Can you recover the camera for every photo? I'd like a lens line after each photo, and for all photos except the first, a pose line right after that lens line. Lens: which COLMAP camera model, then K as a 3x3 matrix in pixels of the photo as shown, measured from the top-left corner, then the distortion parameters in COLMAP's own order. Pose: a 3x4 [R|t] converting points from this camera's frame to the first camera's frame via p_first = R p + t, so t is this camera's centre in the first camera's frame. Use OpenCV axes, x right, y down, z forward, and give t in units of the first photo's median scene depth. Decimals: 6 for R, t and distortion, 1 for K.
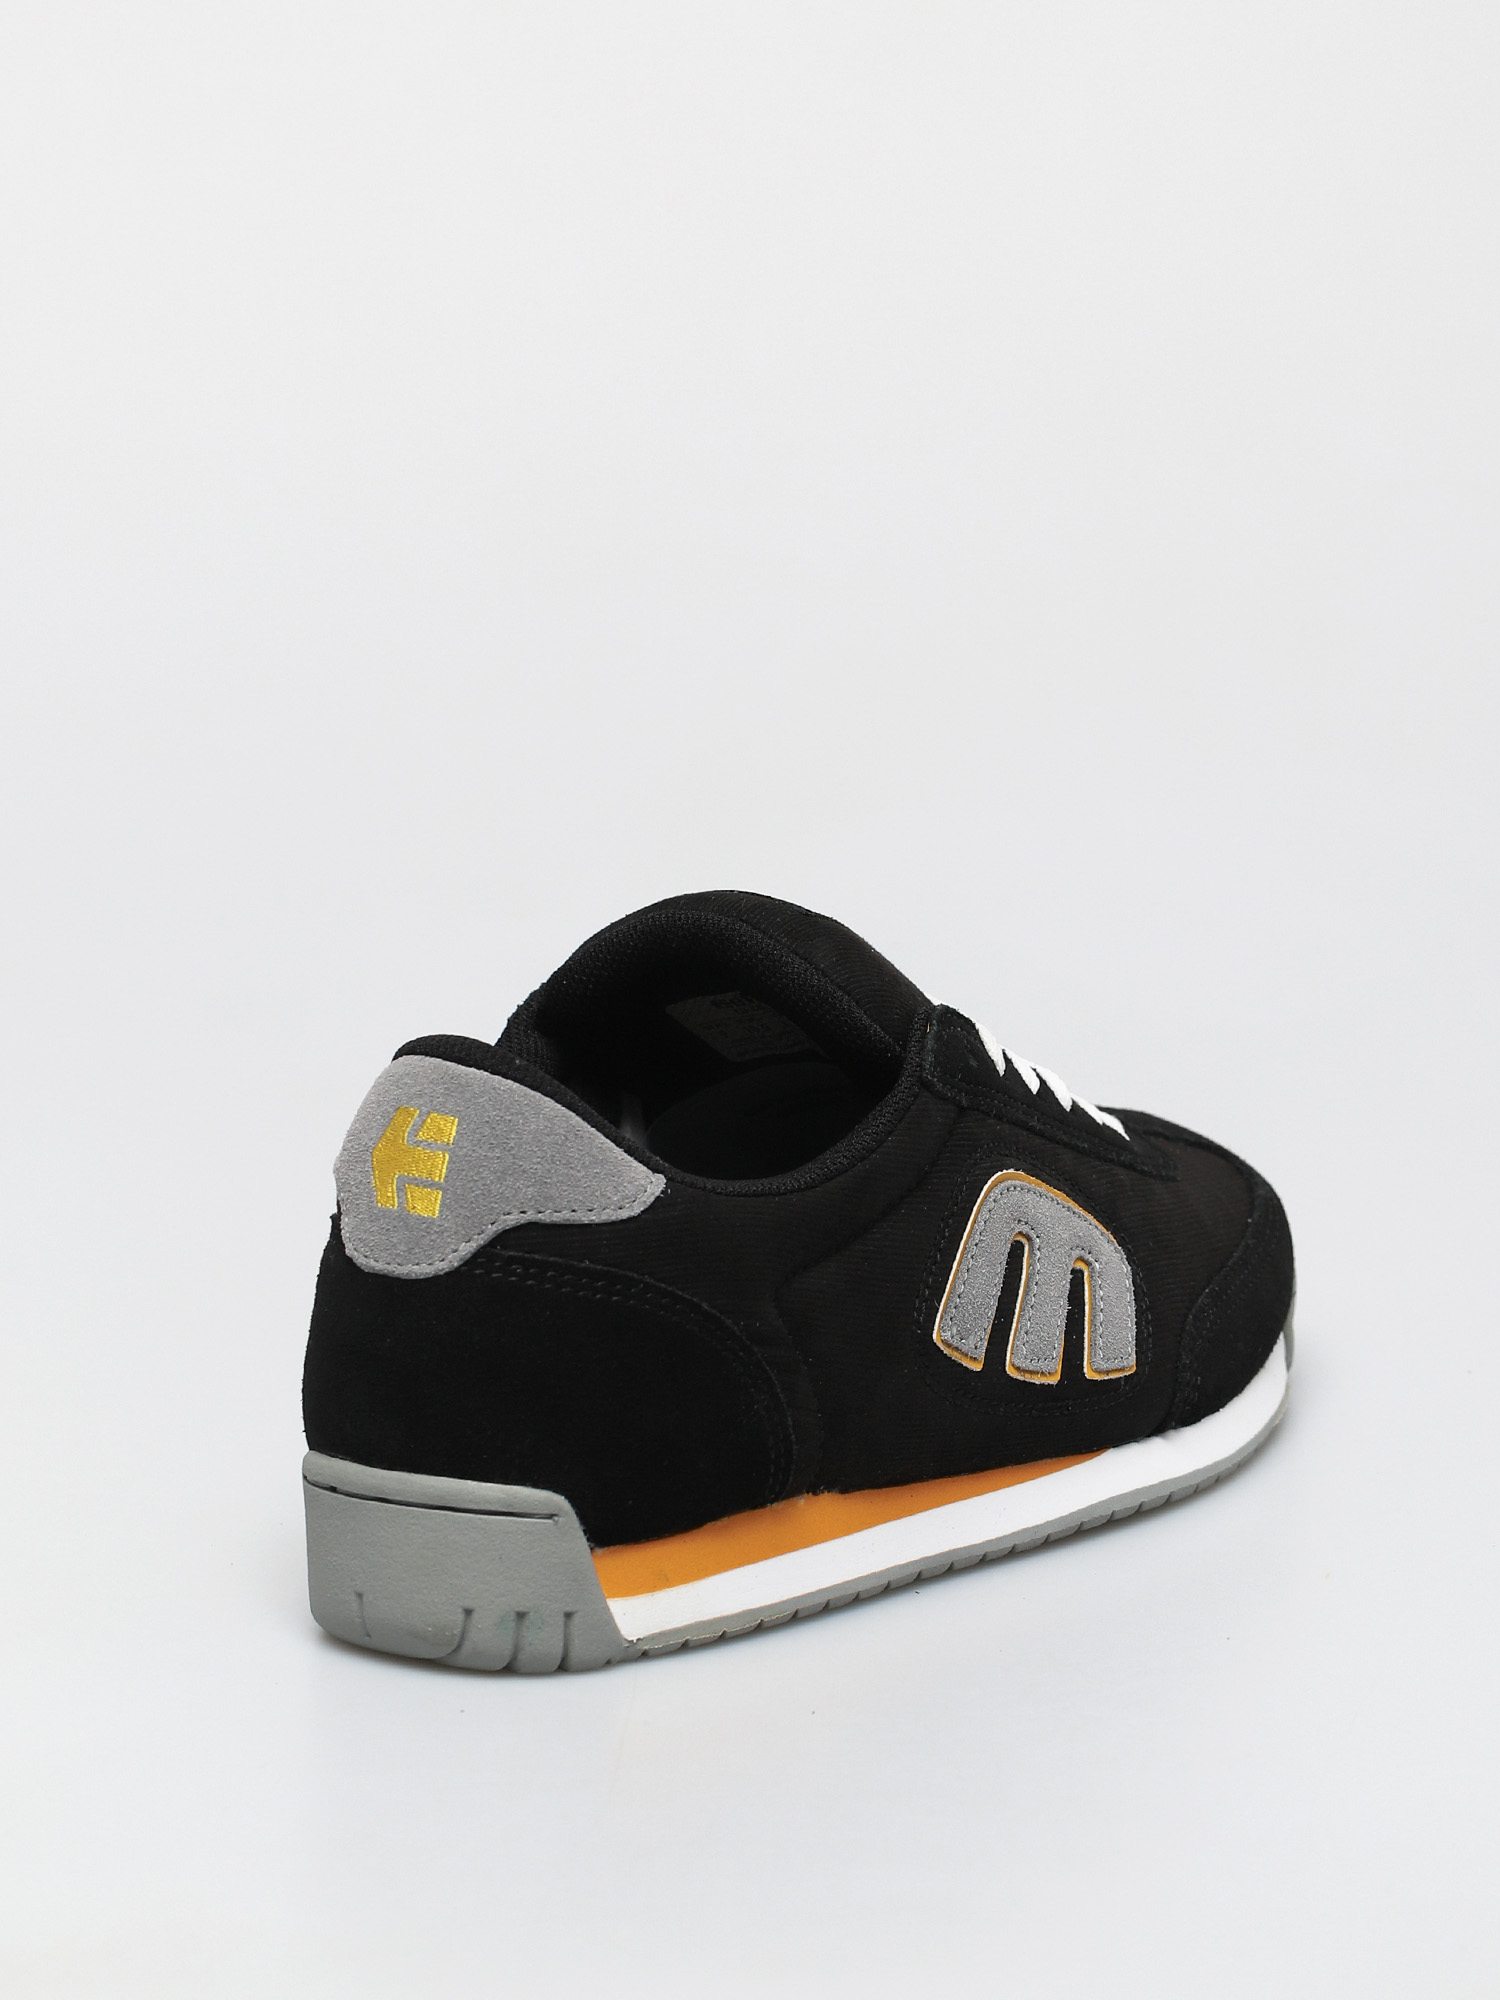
lens RADIAL K [[6932.7, 0, 750.2], [0, 6932.7, 1002.9], [0, 0, 1]] dist [-0.057027, 0.000000]
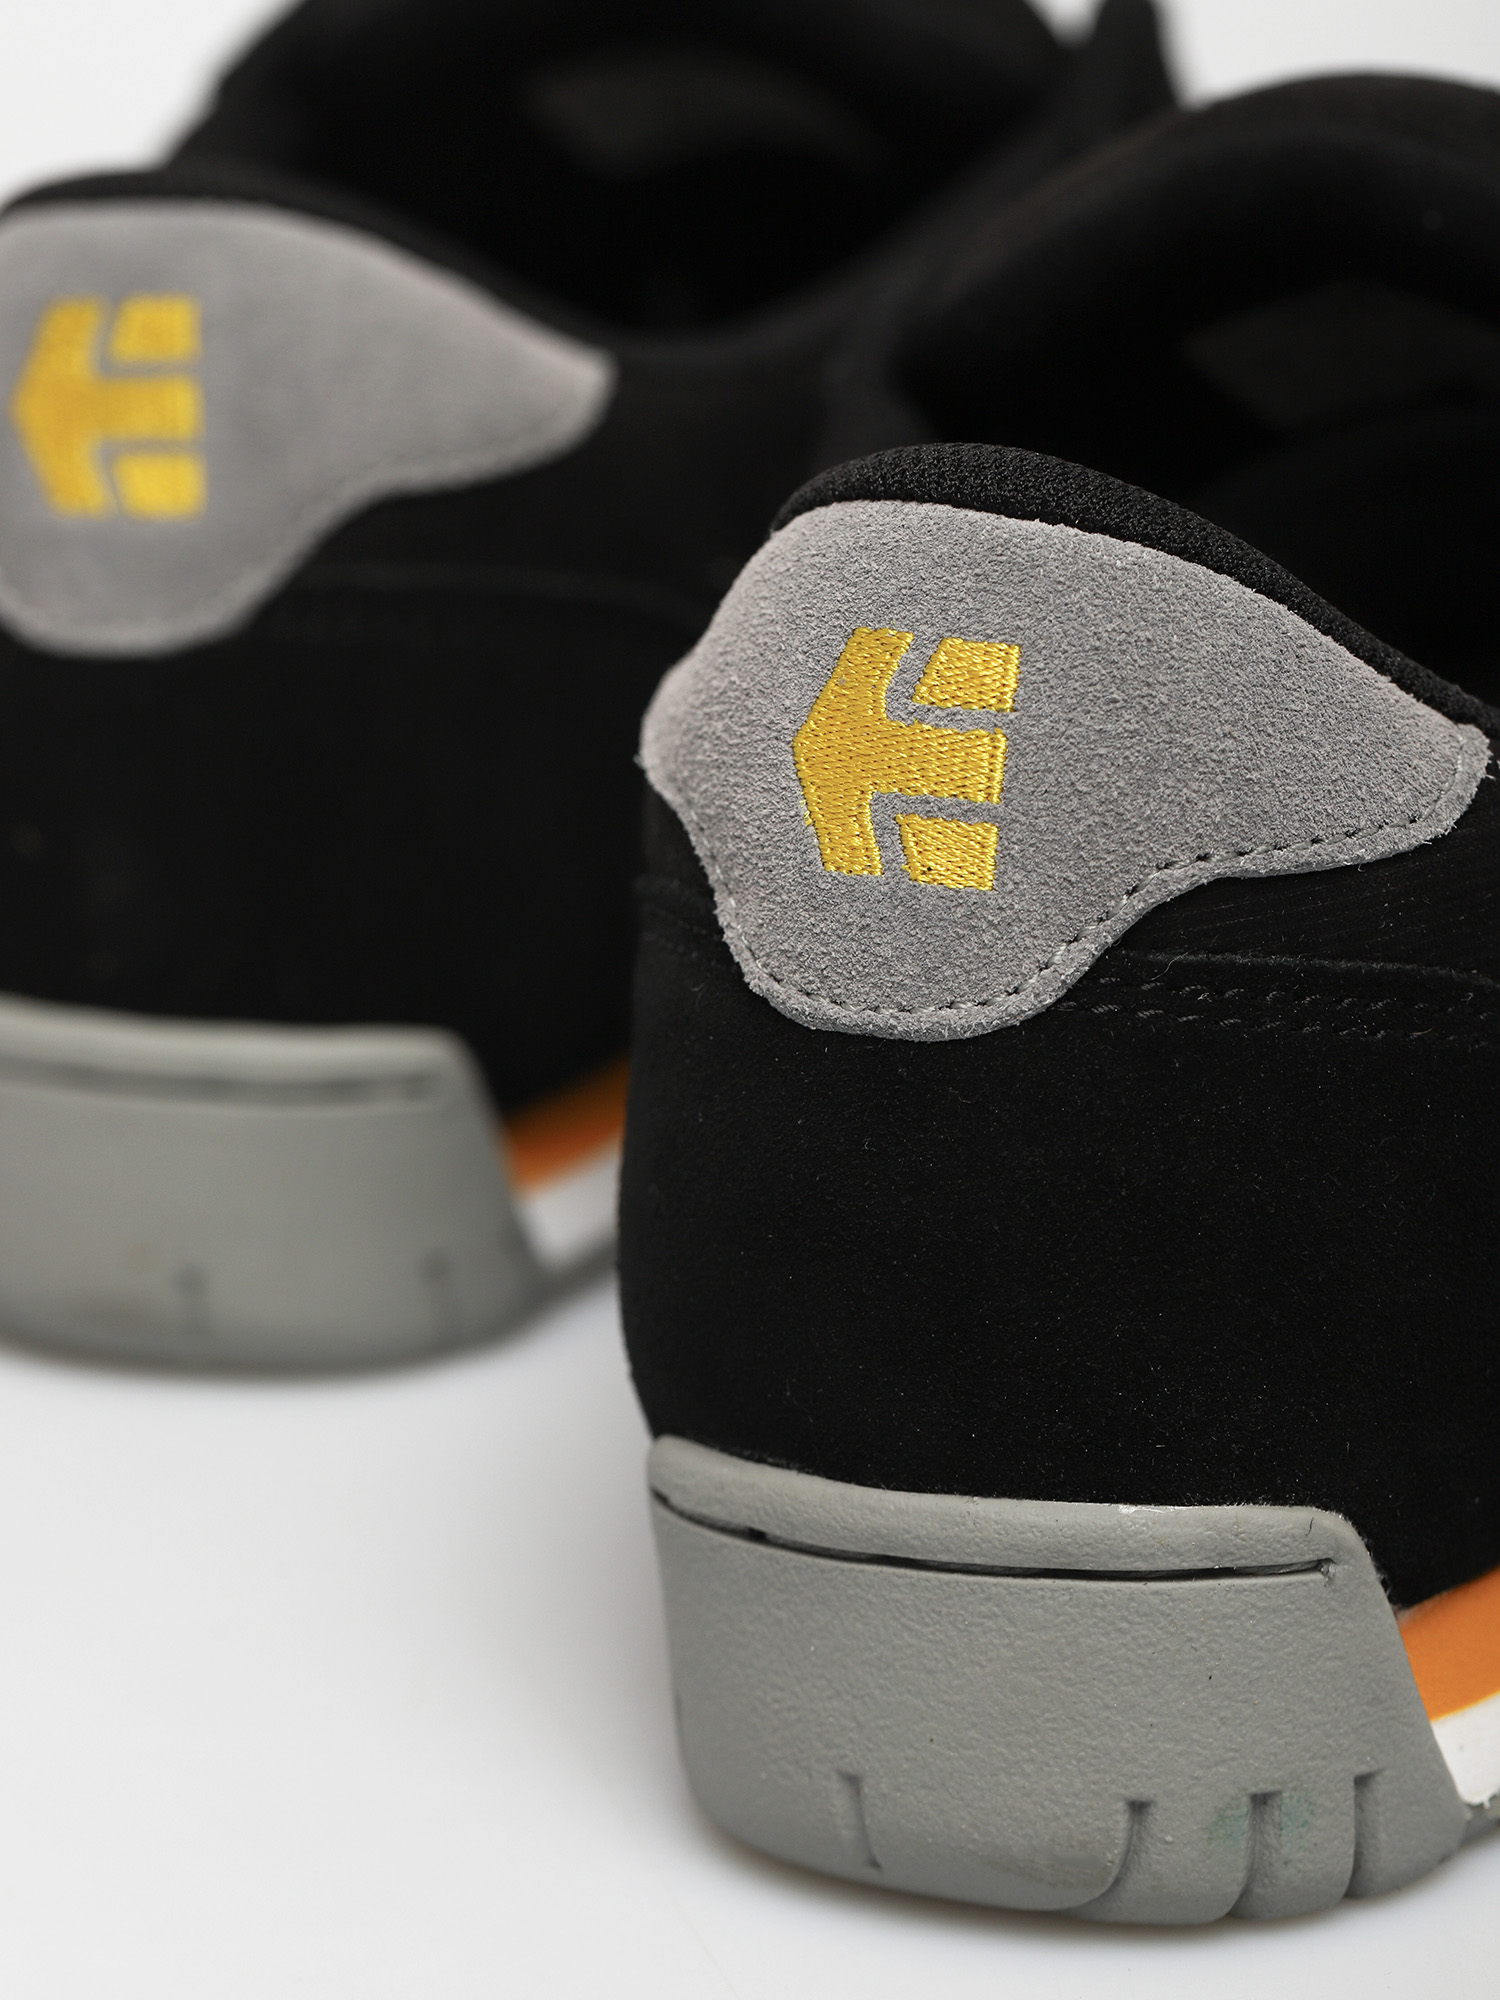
lens RADIAL K [[6932.7, 0, 747.5], [0, 6932.7, 994.5], [0, 0, 1]] dist [-0.057027, 0.000000]
pose [[0.987484, -0.104765, 0.117900, -0.108793], [0.091237, 0.989187, 0.114822, -0.011671], [-0.128654, -0.102628, 0.986365, 0.591954]]
